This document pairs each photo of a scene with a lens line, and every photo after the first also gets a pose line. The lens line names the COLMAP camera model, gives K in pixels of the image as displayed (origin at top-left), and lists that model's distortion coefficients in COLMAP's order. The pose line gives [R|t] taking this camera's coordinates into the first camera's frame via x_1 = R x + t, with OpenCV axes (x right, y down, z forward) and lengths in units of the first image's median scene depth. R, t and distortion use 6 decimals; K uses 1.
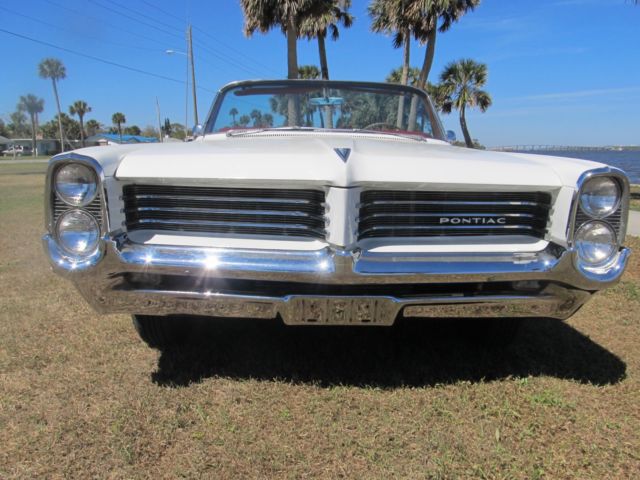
lens RADIAL K [[524.1, 0, 323.0], [0, 524.1, 240.3], [0, 0, 1]] dist [-0.072585, 0.043433]
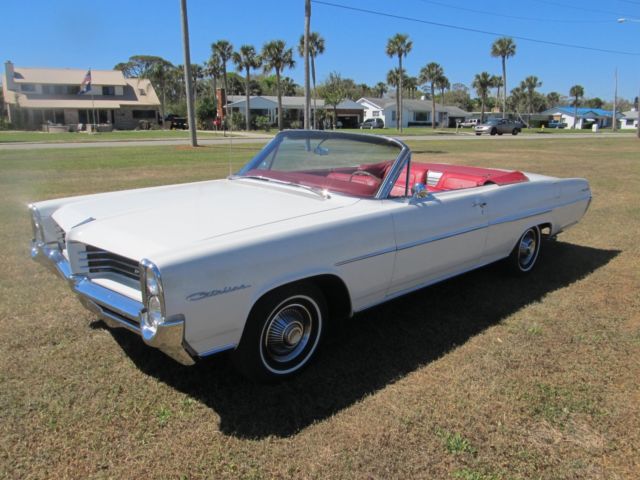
lens RADIAL K [[524.1, 0, 320.2], [0, 524.1, 236.7], [0, 0, 1]] dist [-0.072585, 0.043433]
pose [[0.667911, 0.166657, -0.725341, 1.035492], [-0.132249, 0.985672, 0.104694, -0.228327], [0.732397, 0.026000, 0.680382, 0.222751]]
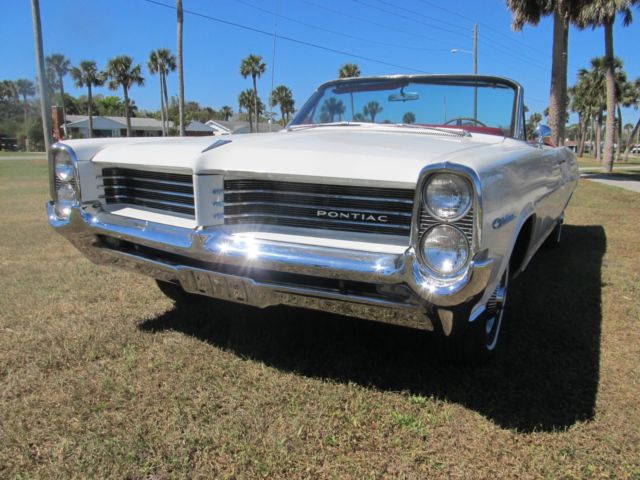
lens RADIAL K [[524.1, 0, 323.4], [0, 524.1, 240.6], [0, 0, 1]] dist [-0.072585, 0.043433]
pose [[0.859574, 0.100343, -0.501062, 0.457649], [-0.099015, 0.994654, 0.029330, -0.009784], [0.501326, 0.024401, 0.864914, 0.085226]]
